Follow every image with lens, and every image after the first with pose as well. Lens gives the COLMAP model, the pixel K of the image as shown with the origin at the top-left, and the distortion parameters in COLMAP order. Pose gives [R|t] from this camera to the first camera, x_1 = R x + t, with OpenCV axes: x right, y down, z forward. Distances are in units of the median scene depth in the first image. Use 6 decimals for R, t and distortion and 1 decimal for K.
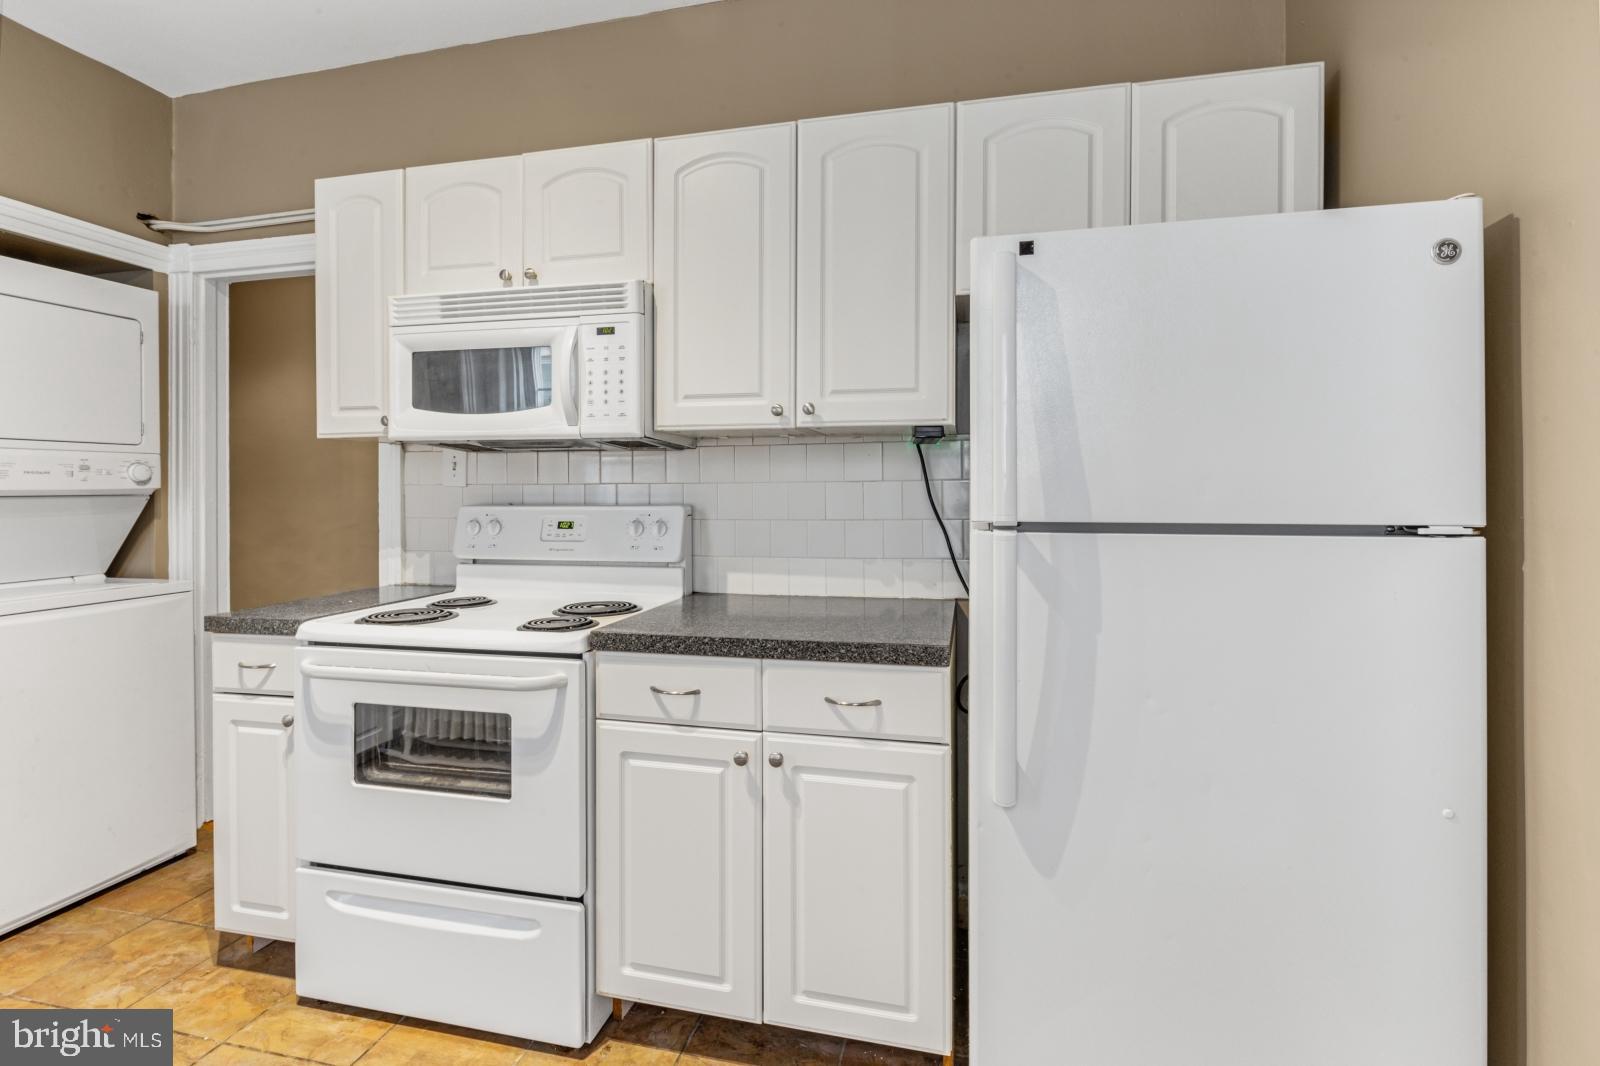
lens RADIAL K [[711.9, 0, 799.1], [0, 711.9, 502.4], [0, 0, 1]] dist [-0.002279, -0.000281]
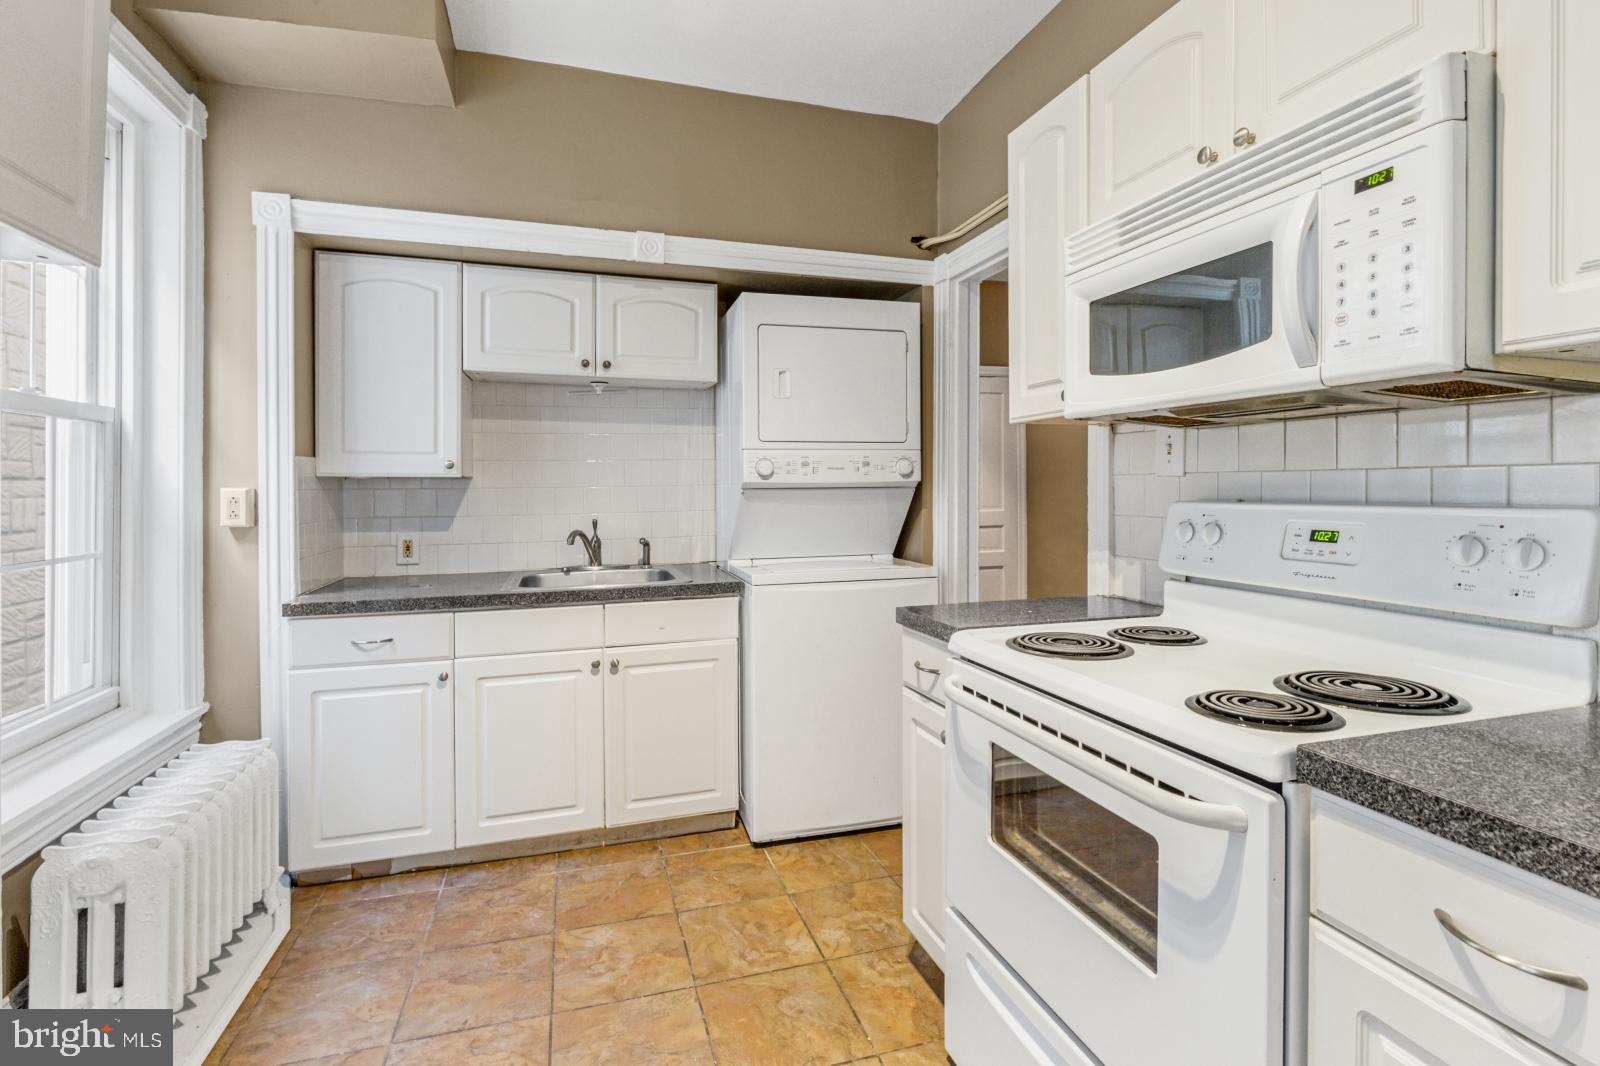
lens RADIAL K [[734.8, 0, 797.9], [0, 734.8, 493.0], [0, 0, 1]] dist [-0.005826, -0.000191]
pose [[0.496519, 0.007514, -0.867993, -0.007354], [-0.010504, 0.999941, 0.002648, -0.002591], [0.867962, 0.007802, 0.496569, 0.347625]]
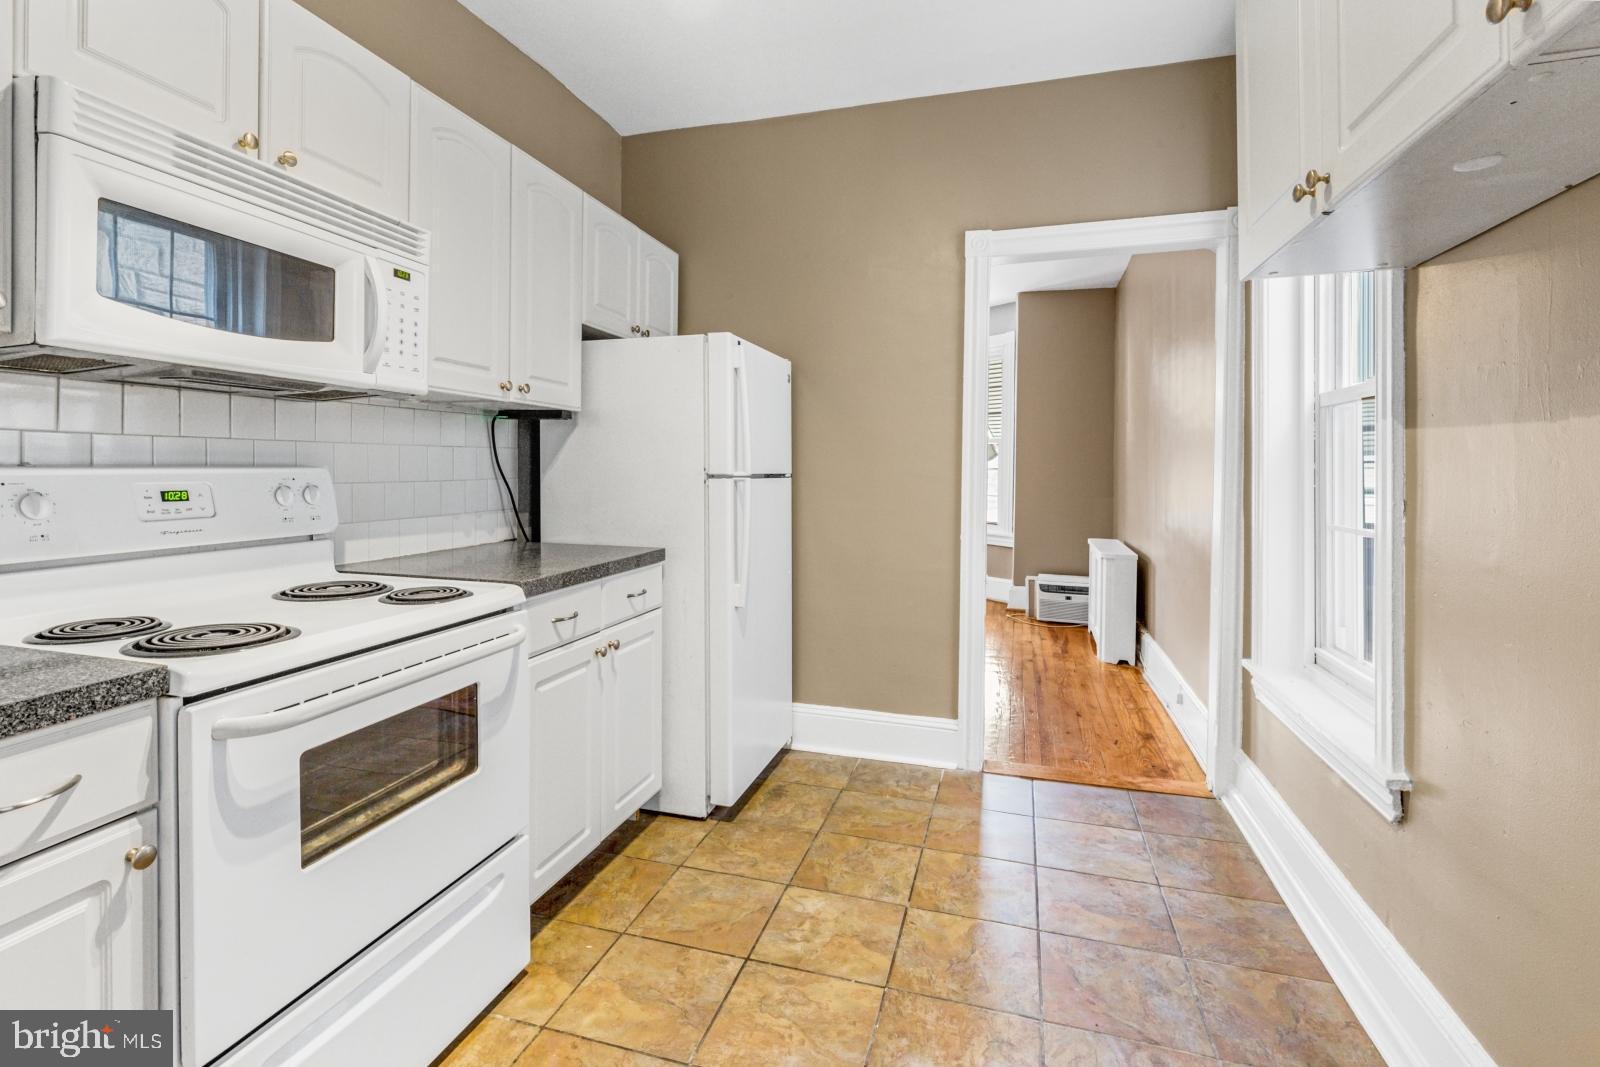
lens RADIAL K [[748.6, 0, 787.7], [0, 748.6, 483.4], [0, 0, 1]] dist [0.002491, -0.000894]
pose [[0.071554, -0.020700, 0.997222, -1.180338], [-0.001975, 0.999780, 0.020895, 0.004579], [-0.997435, -0.003465, 0.071498, 0.433128]]
